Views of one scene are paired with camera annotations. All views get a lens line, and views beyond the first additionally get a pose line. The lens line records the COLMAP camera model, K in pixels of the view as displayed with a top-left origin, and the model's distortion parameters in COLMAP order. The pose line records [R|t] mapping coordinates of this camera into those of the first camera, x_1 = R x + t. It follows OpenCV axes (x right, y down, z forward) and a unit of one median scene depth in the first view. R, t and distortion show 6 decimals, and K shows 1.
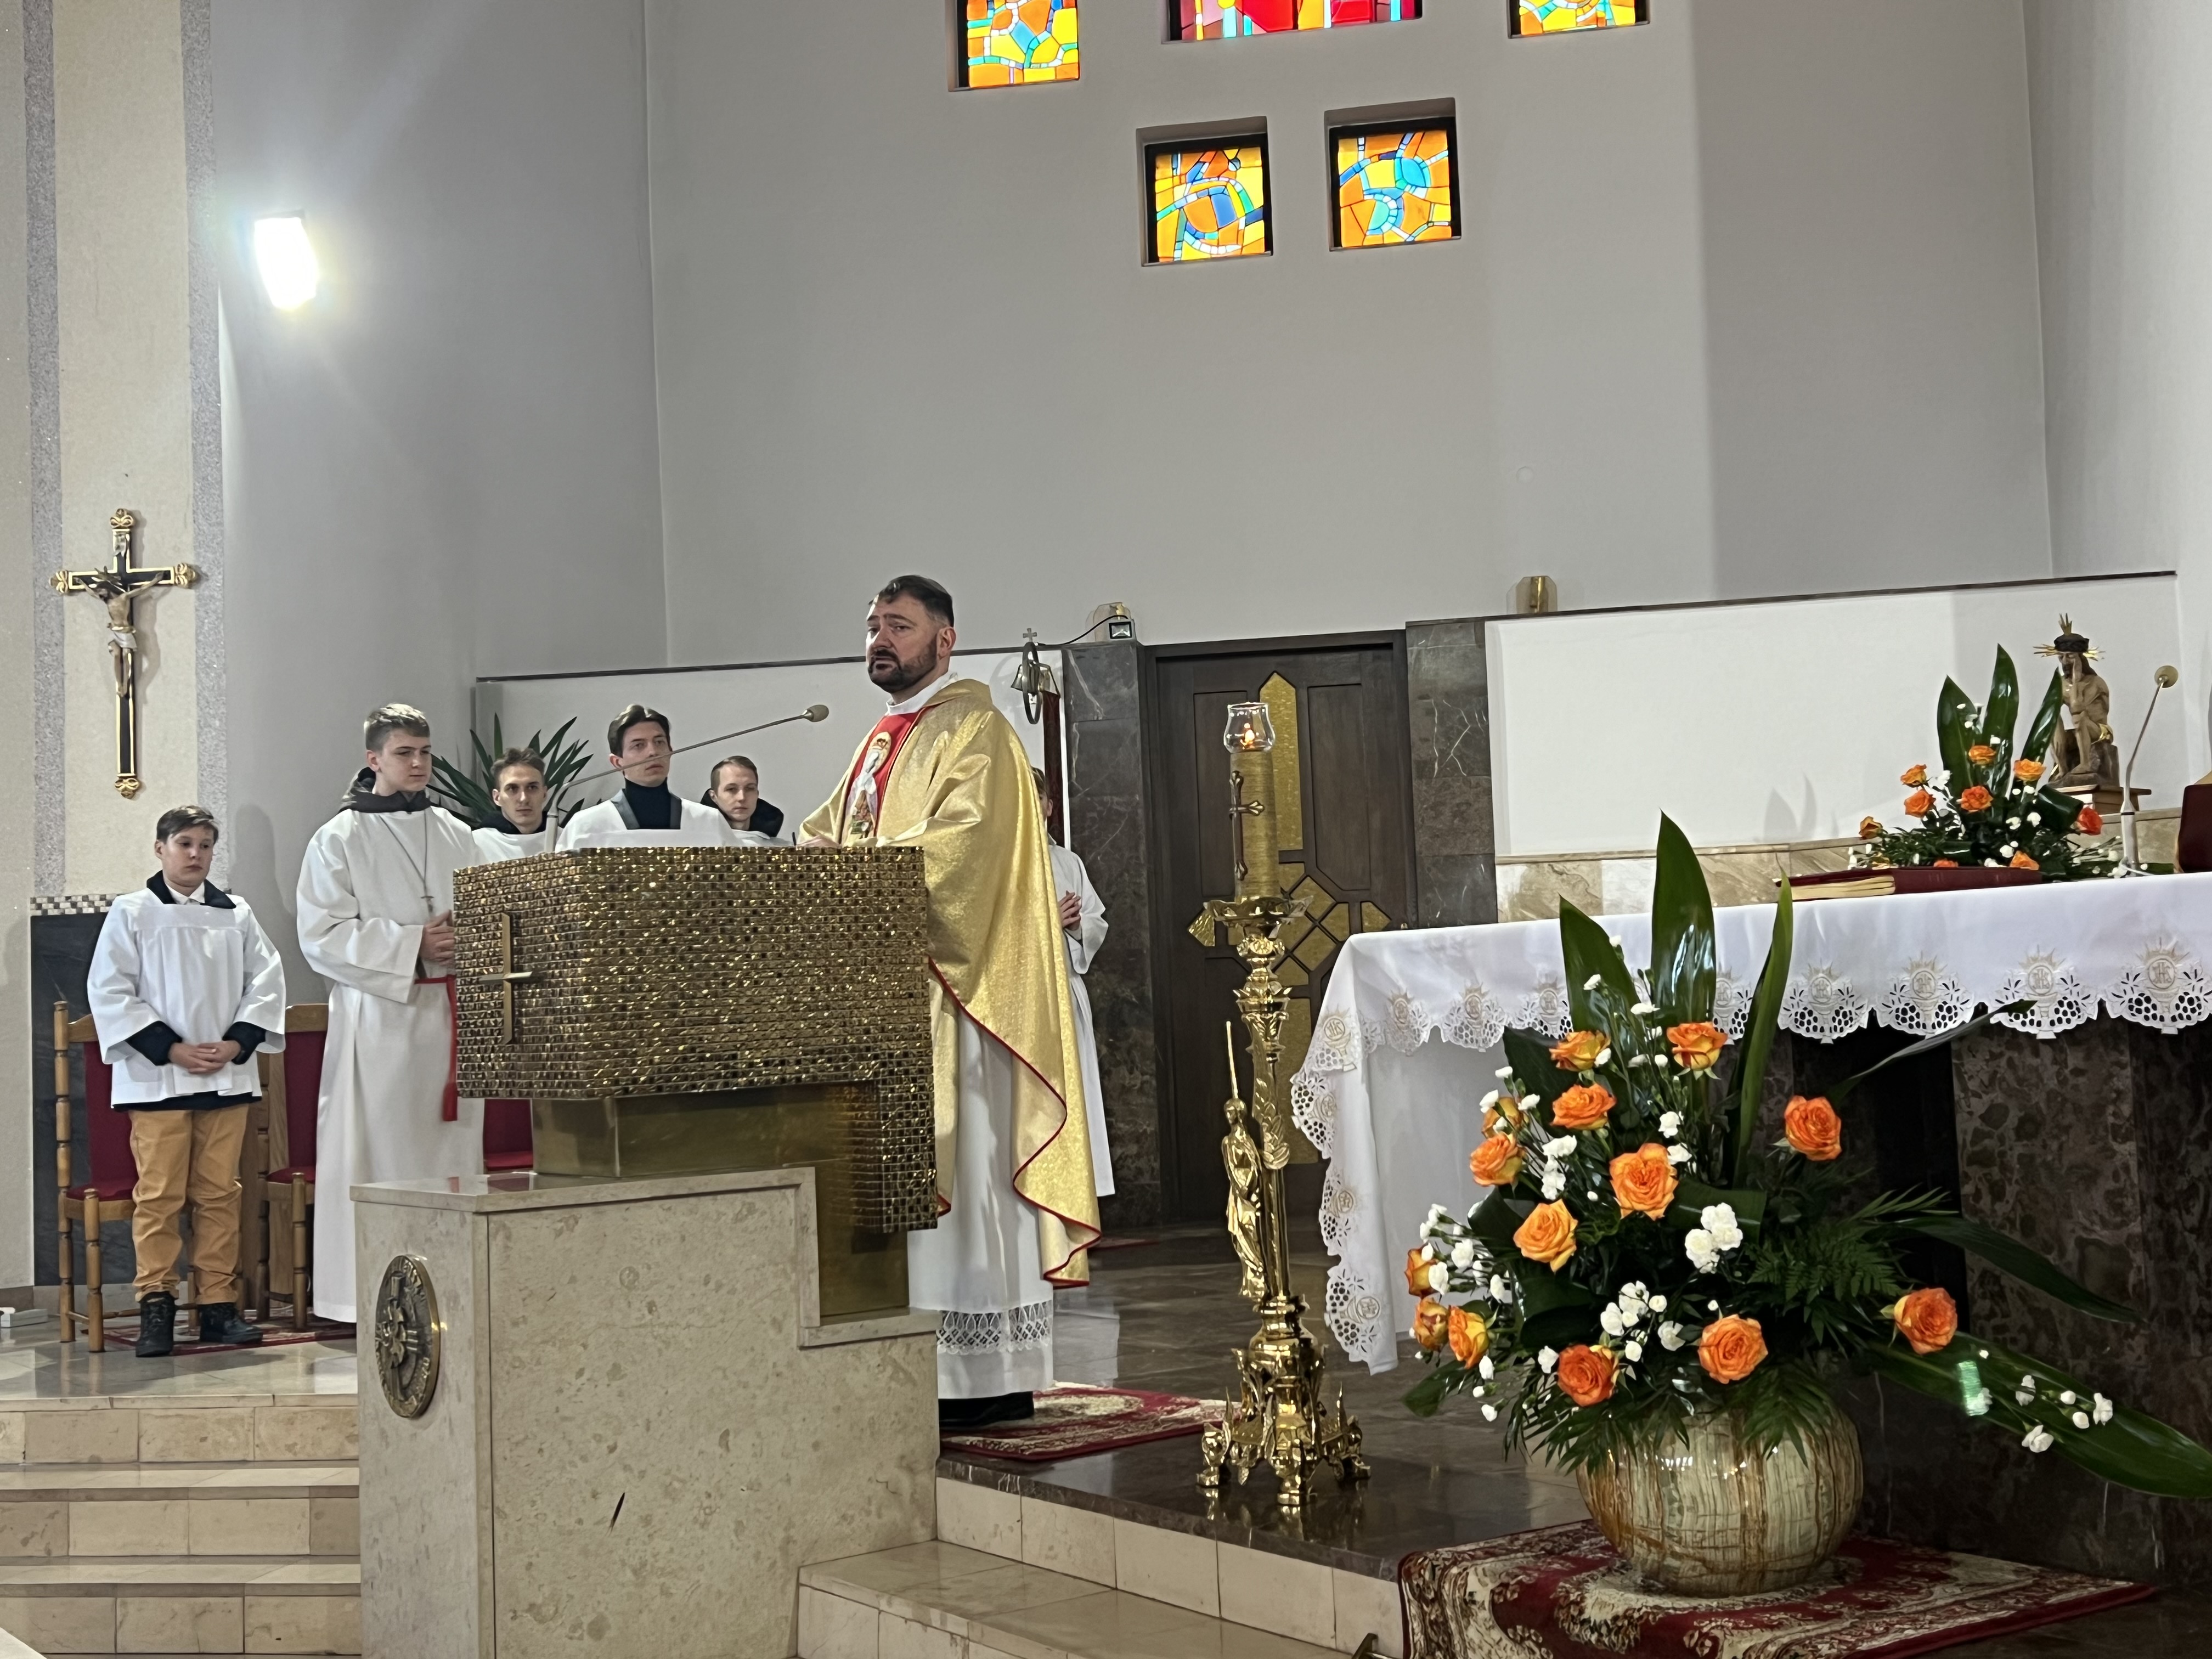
lens RADIAL K [[2628.1, 0, 1115.4], [0, 2628.1, 813.5], [0, 0, 1]] dist [0.059193, 0.000000]
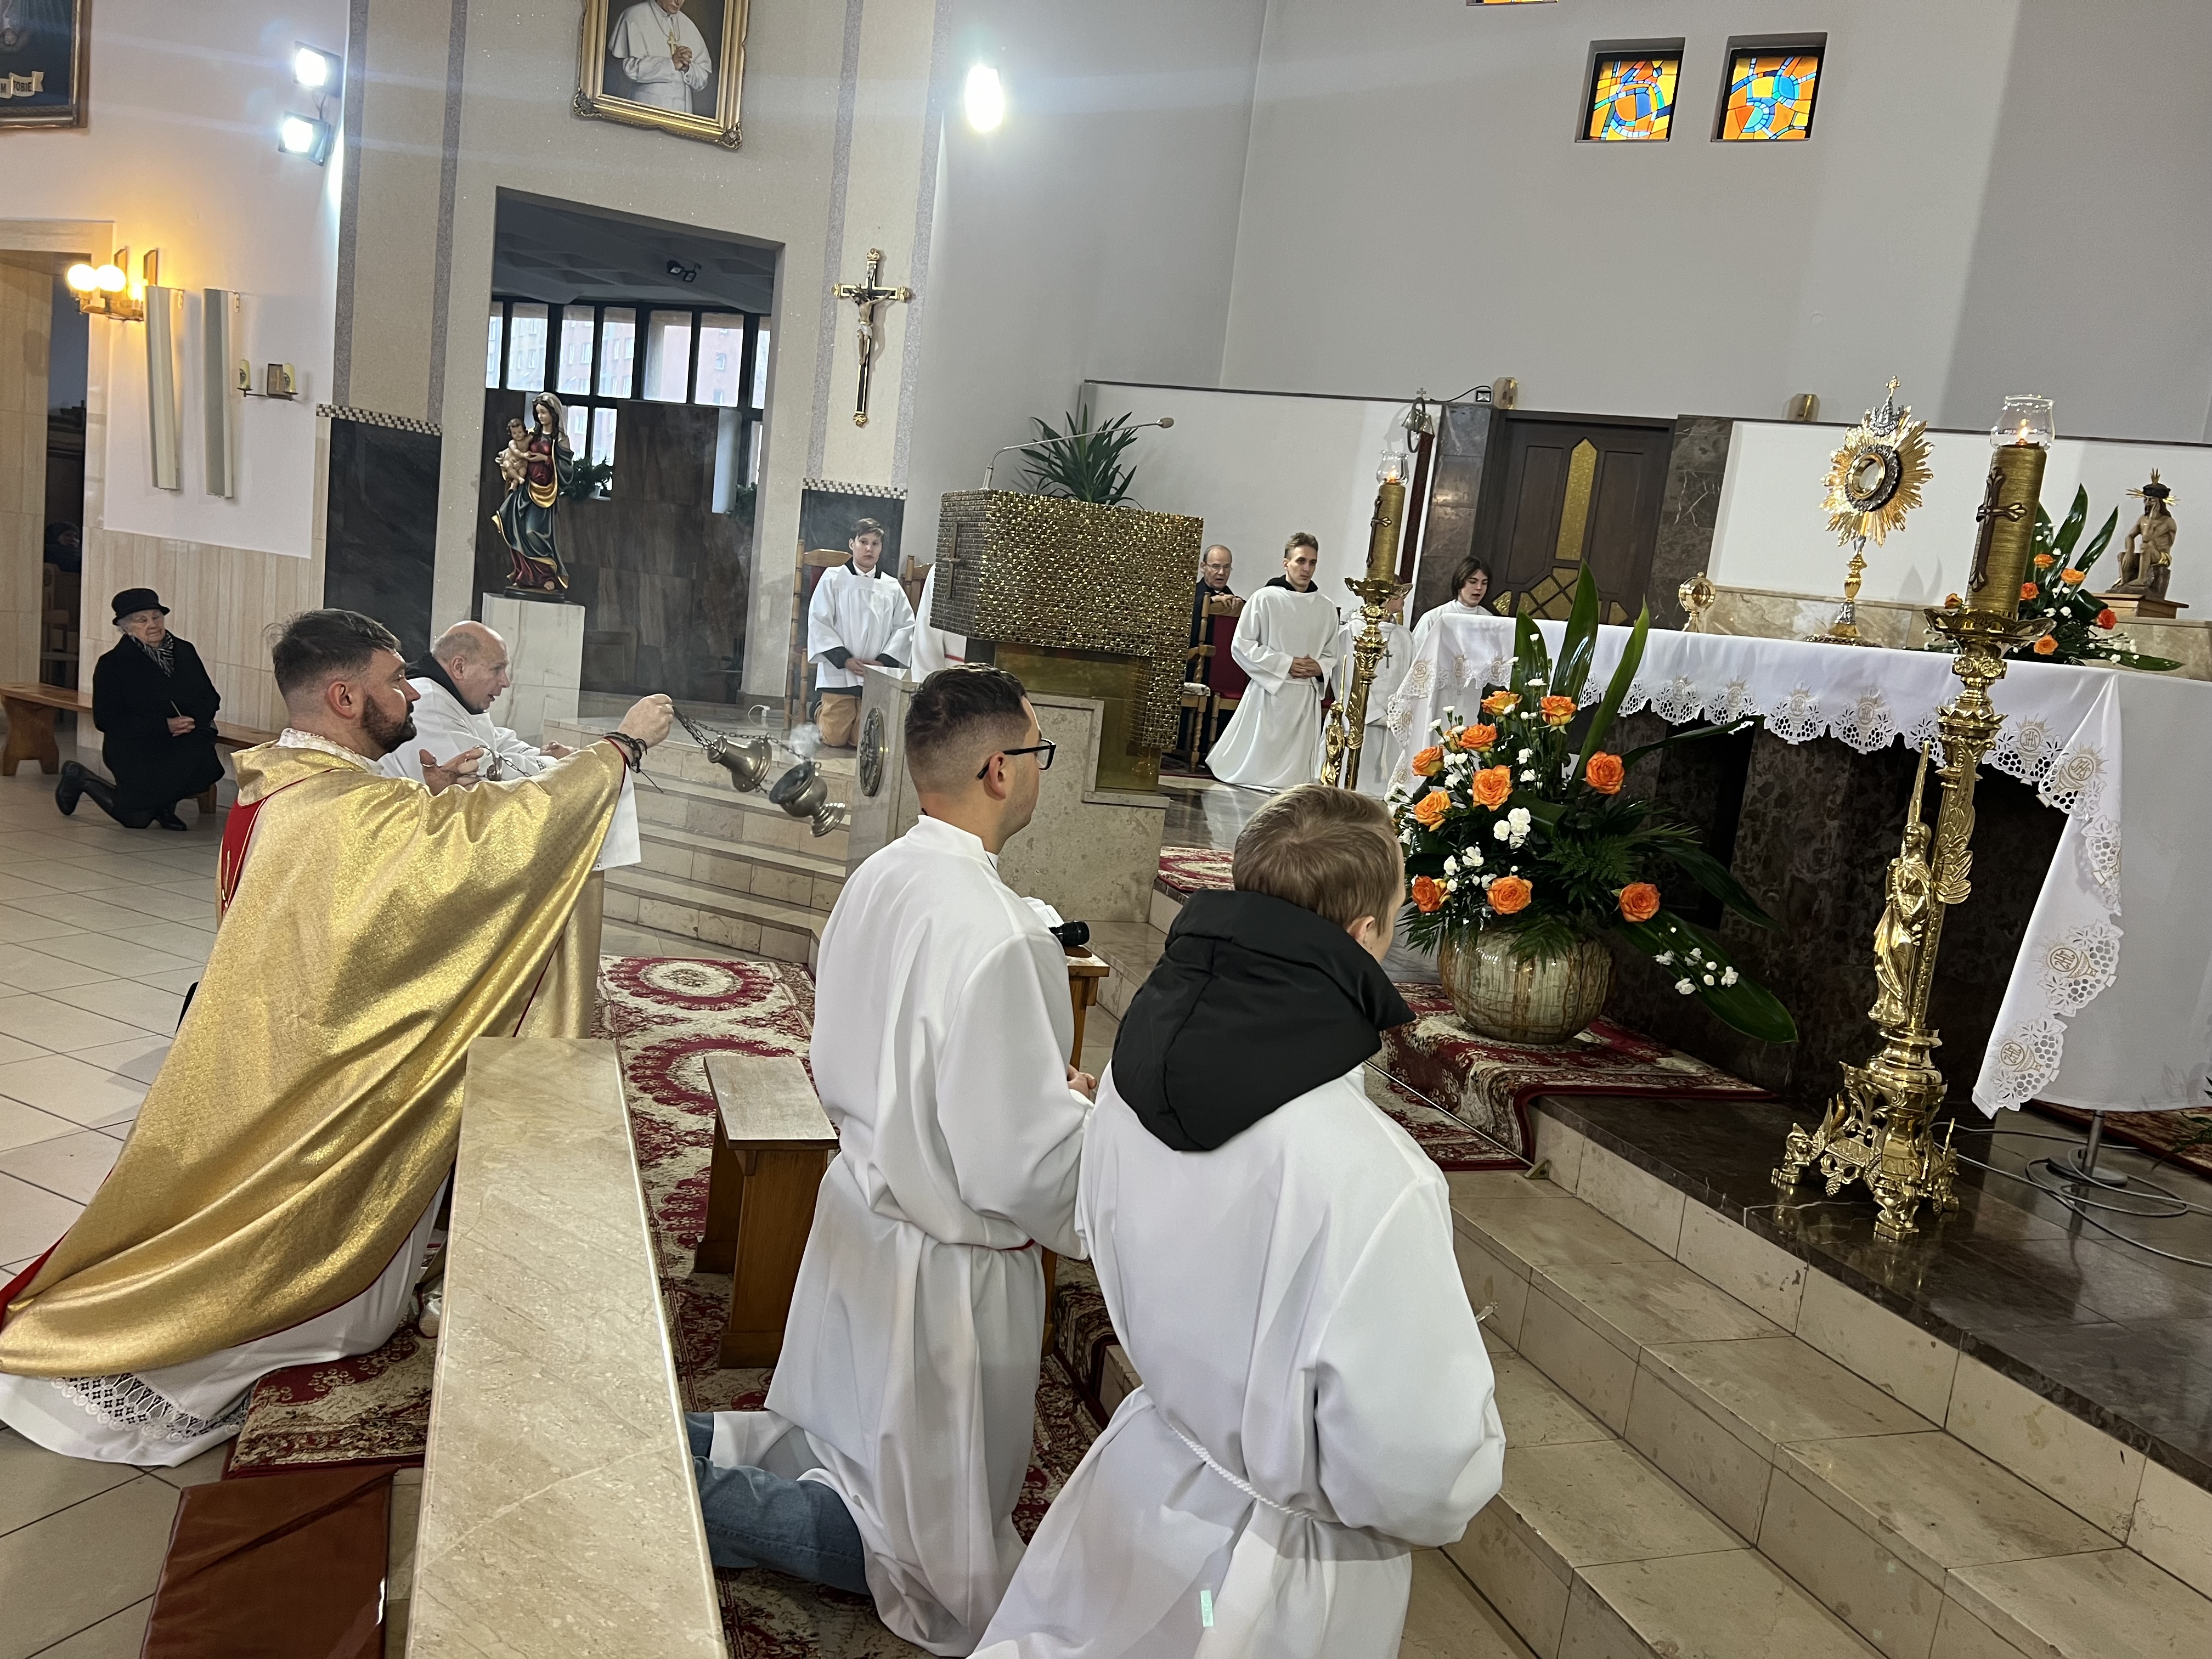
lens RADIAL K [[1641.7, 0, 1094.4], [0, 1641.7, 836.6], [0, 0, 1]] dist [0.025044, -0.014318]
pose [[0.947925, 0.192114, -0.254030, 0.102111], [-0.135521, 0.965084, 0.224158, -0.009762], [0.288224, -0.178058, 0.940863, -0.005062]]
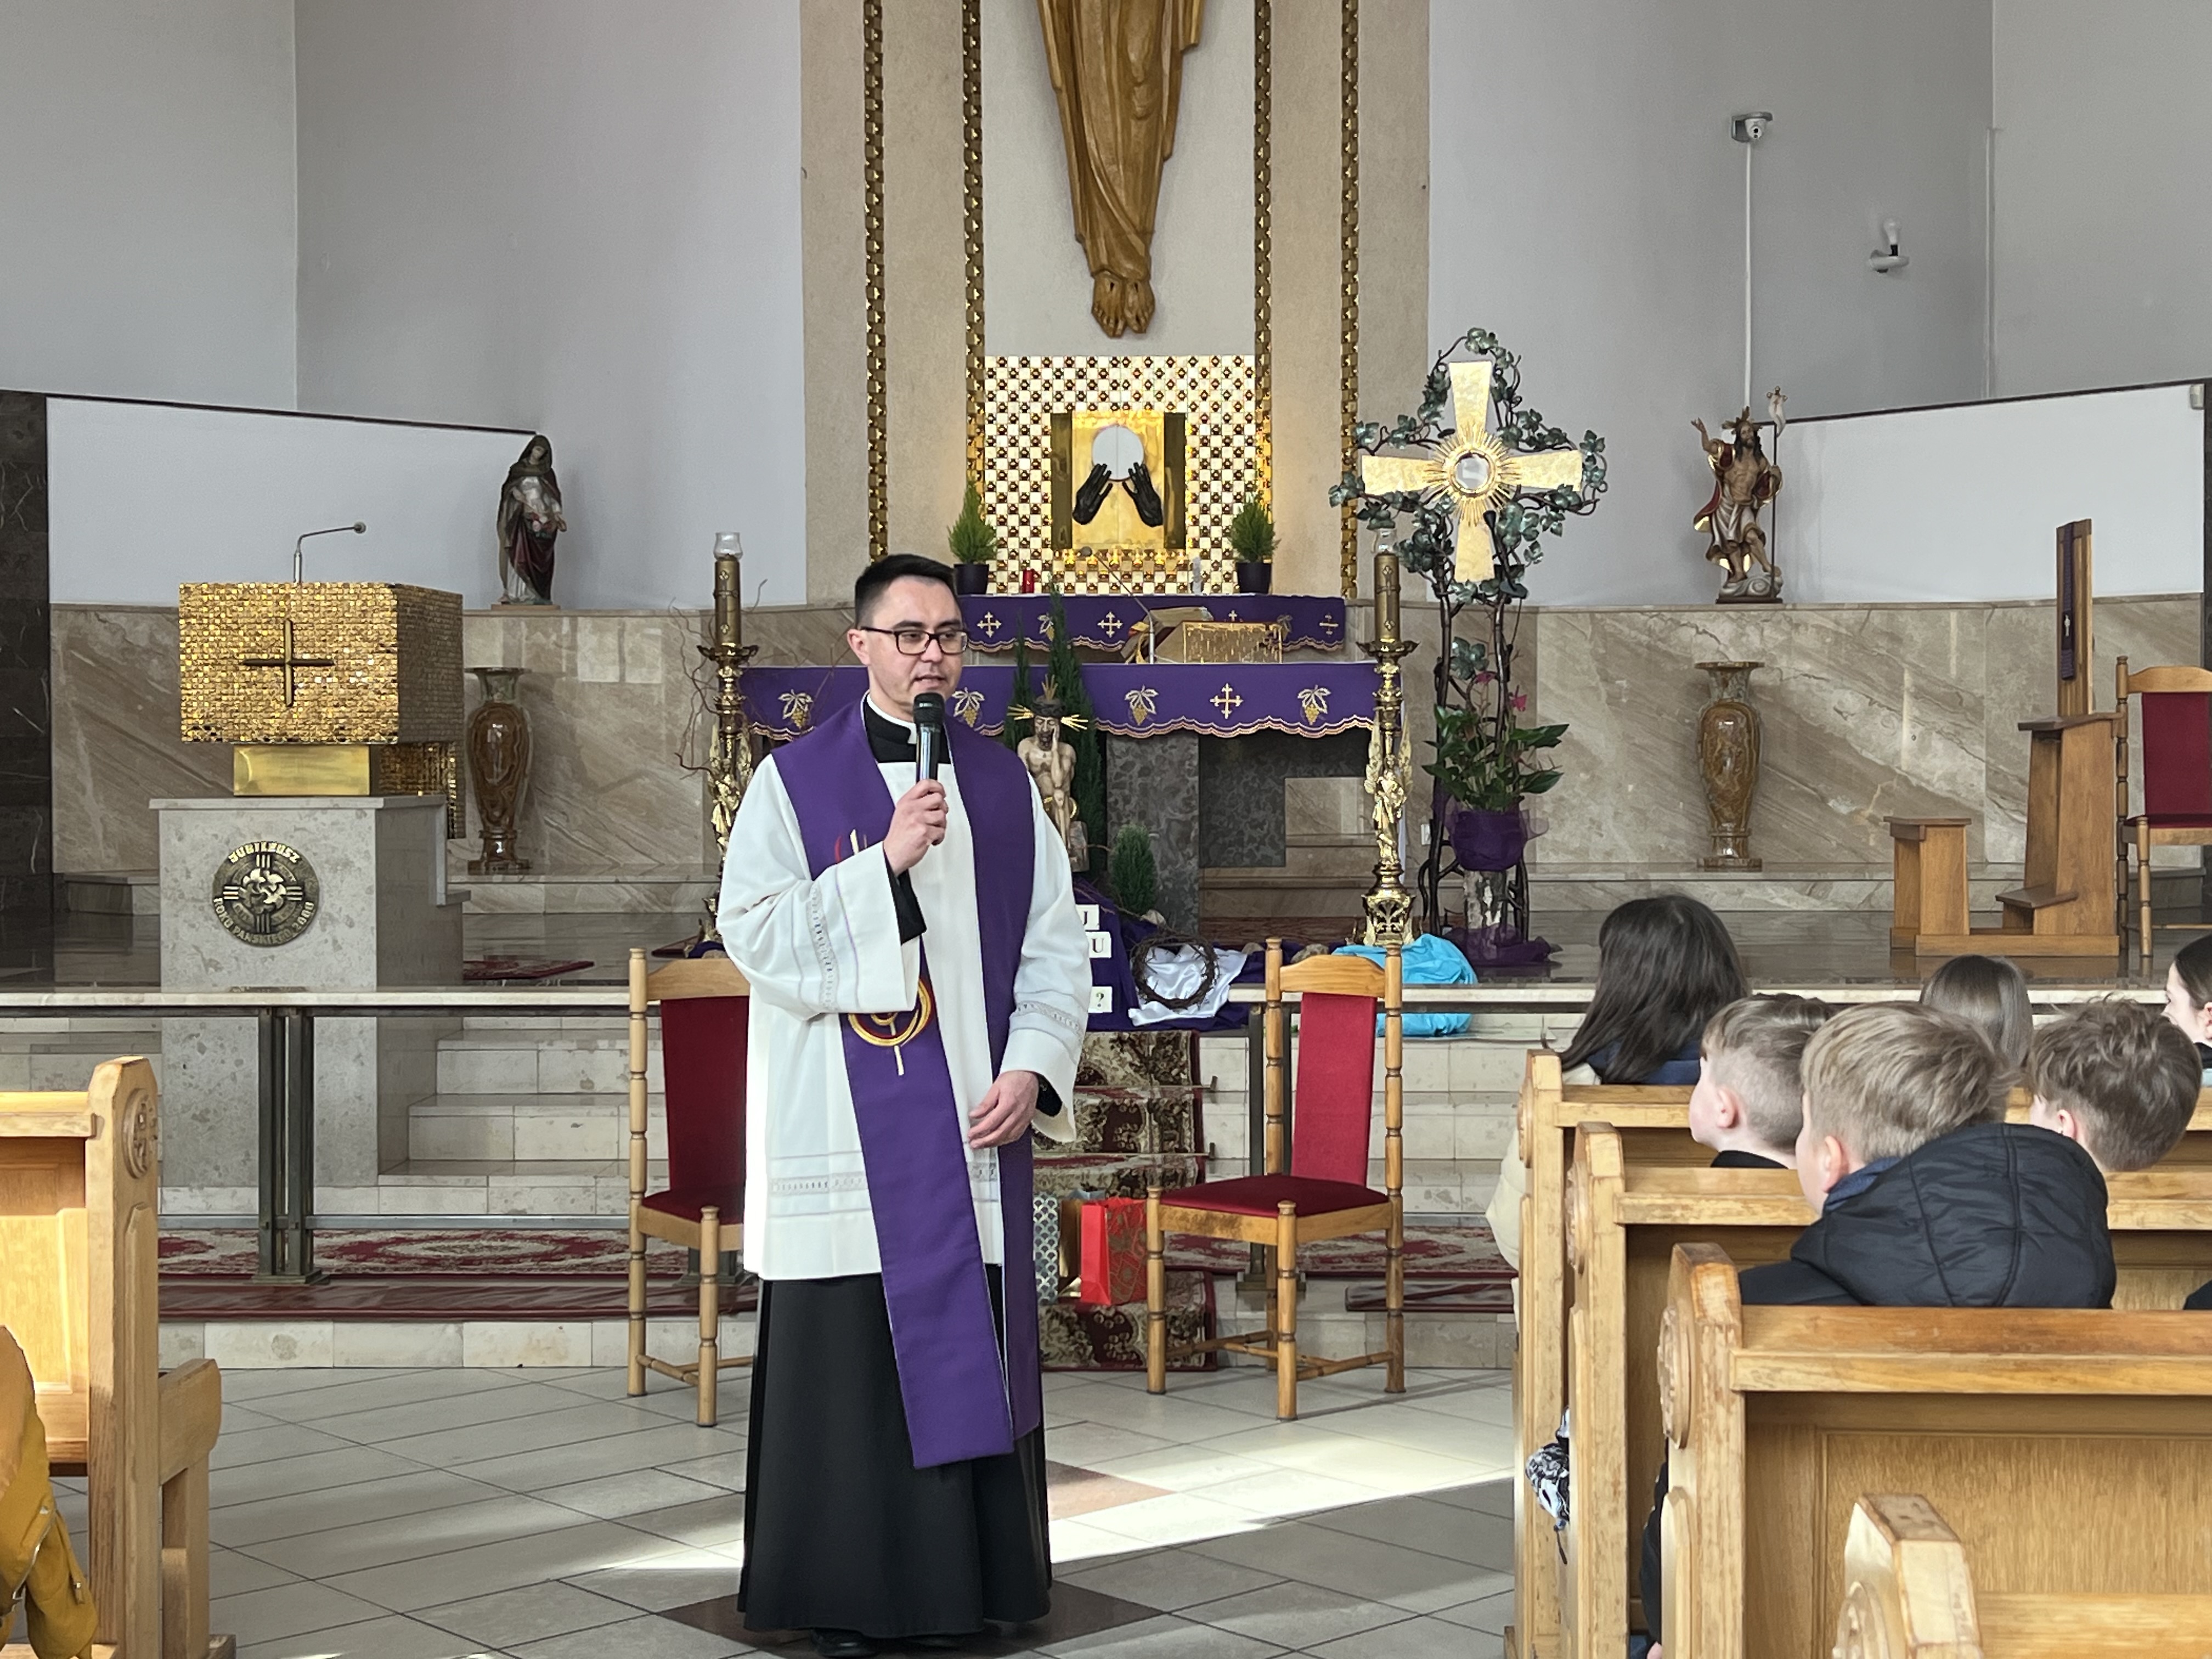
lens RADIAL K [[3151.1, 0, 1108.0], [0, 3151.1, 827.5], [0, 0, 1]] dist [0.045791, 0.000000]
pose [[0.597853, 0.021349, 0.801321, -0.869569], [-0.081265, 0.996109, 0.034093, 0.036839], [-0.797476, -0.085502, 0.597262, -0.277076]]
